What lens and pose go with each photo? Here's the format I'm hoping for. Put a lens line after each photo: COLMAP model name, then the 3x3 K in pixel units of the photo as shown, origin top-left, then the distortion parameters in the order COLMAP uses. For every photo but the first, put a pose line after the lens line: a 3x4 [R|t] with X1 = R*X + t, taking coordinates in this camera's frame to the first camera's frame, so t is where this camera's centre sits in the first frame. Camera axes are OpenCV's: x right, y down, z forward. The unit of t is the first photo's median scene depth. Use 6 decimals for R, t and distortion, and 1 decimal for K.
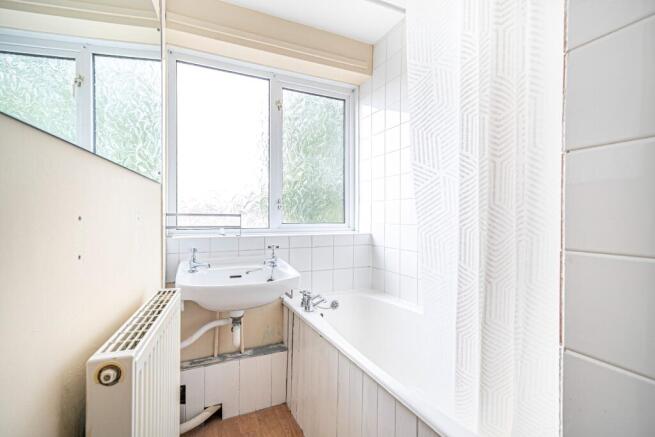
lens RADIAL K [[307.5, 0, 327.5], [0, 307.5, 218.5], [0, 0, 1]] dist [0.012058, -0.000274]
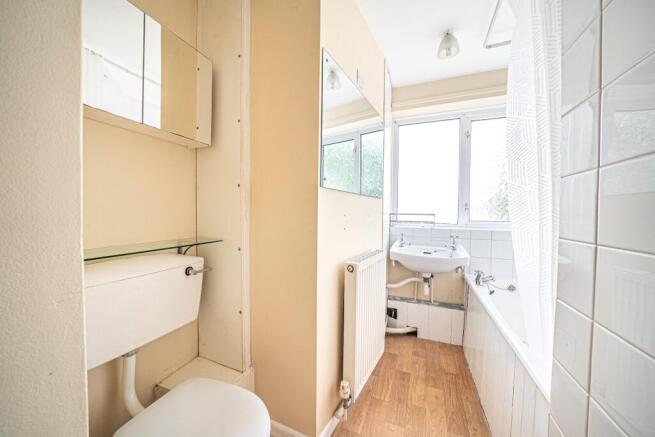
lens RADIAL K [[225.8, 0, 326.0], [0, 225.8, 218.2], [0, 0, 1]] dist [-0.031034, -0.000007]
pose [[0.677330, 0.020683, -0.735388, 0.189249], [-0.015612, 0.999784, 0.013739, 0.000215], [0.735513, 0.002175, 0.677507, -0.166970]]
